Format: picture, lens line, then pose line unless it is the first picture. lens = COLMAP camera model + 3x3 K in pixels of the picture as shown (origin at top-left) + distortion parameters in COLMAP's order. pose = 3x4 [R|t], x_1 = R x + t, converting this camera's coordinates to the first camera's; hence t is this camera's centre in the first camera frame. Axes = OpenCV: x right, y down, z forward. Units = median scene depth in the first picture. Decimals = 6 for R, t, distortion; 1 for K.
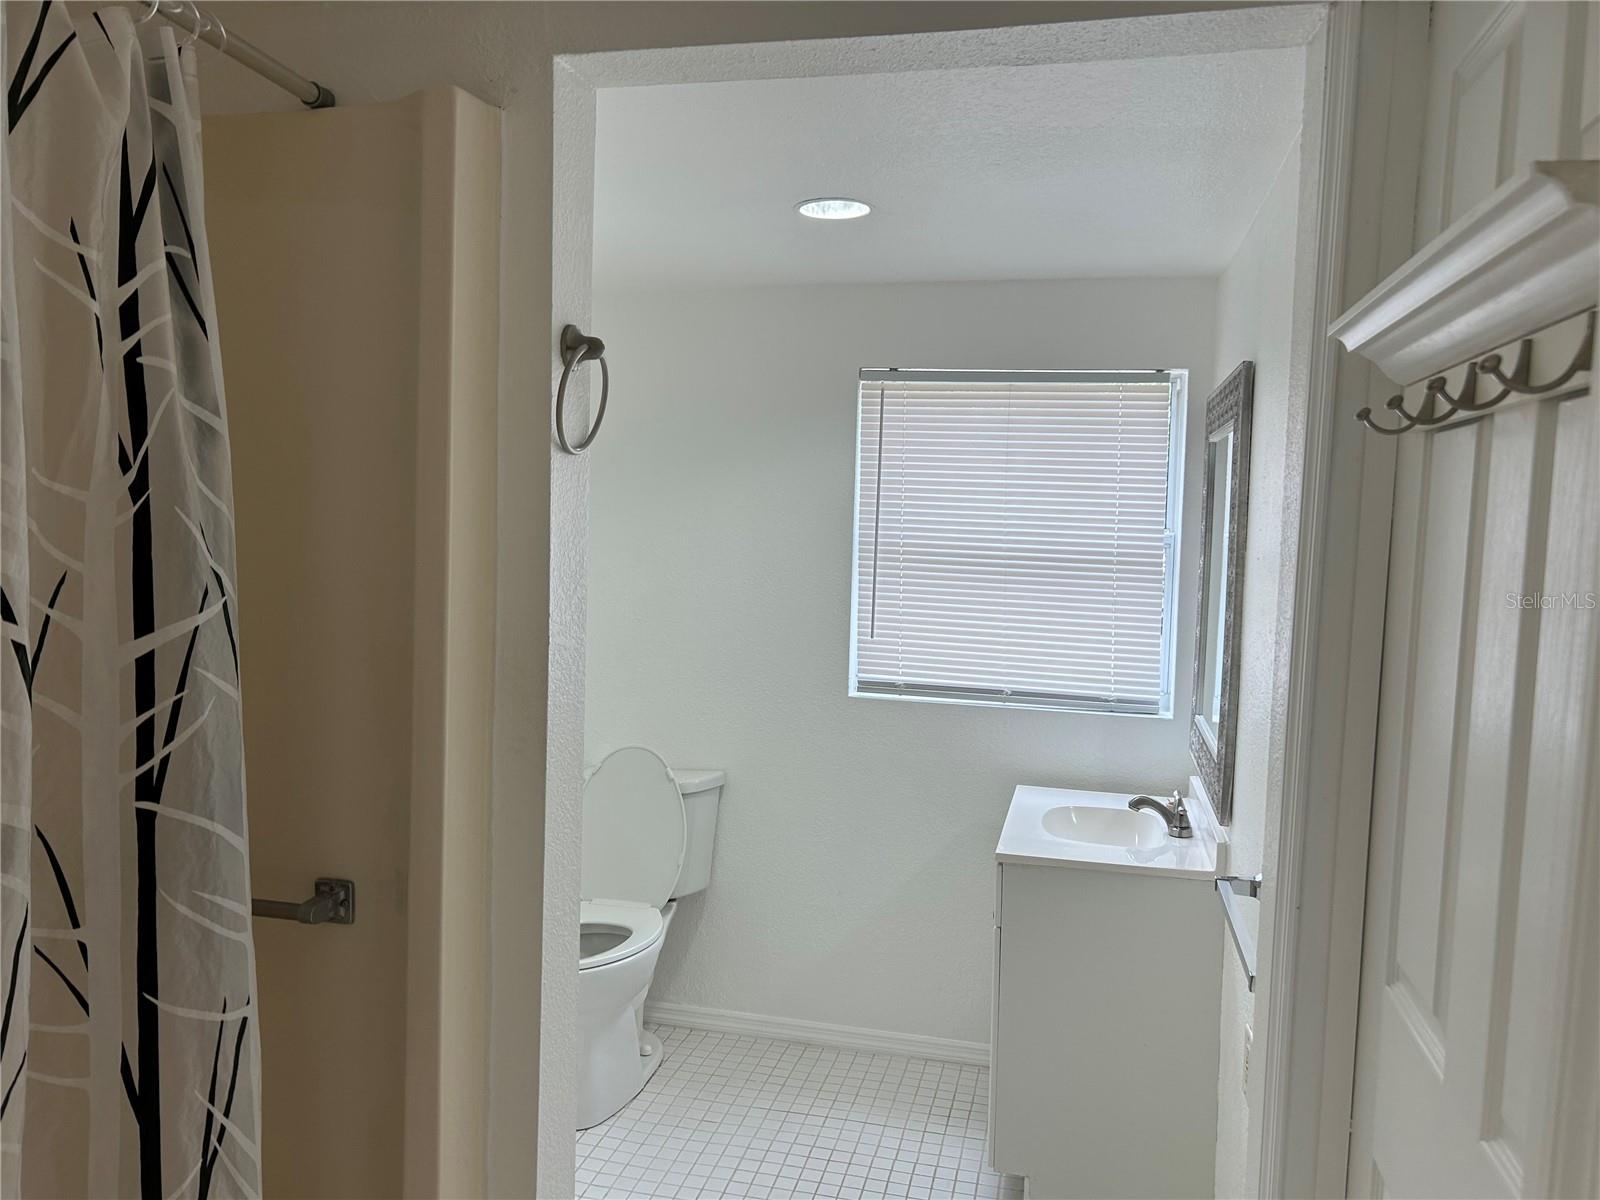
lens RADIAL K [[1209.5, 0, 832.8], [0, 1209.5, 592.8], [0, 0, 1]] dist [0.186011, -0.474847]
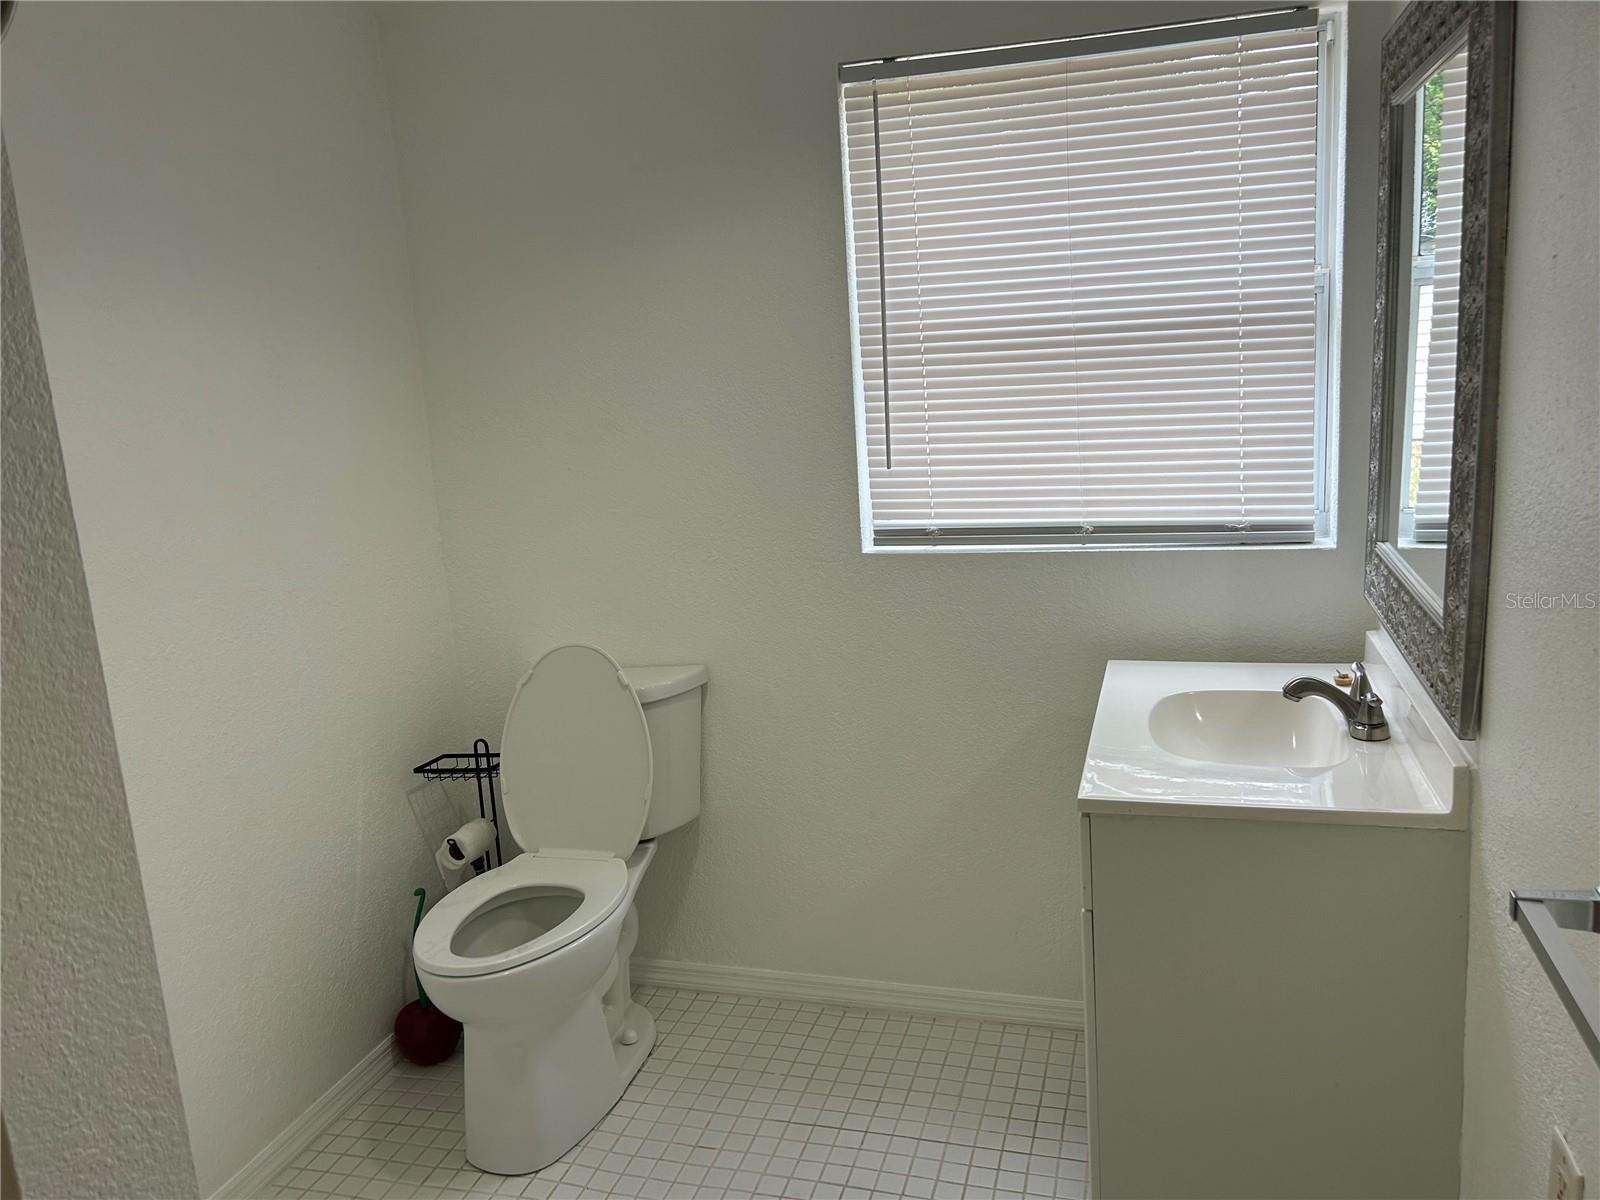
lens RADIAL K [[1212.0, 0, 818.5], [0, 1212.0, 598.4], [0, 0, 1]] dist [0.062556, -0.066453]
pose [[0.993126, -0.075859, -0.089143, 0.050505], [0.087927, 0.986189, 0.140358, 0.009873], [0.077264, -0.147231, 0.986080, 0.302142]]
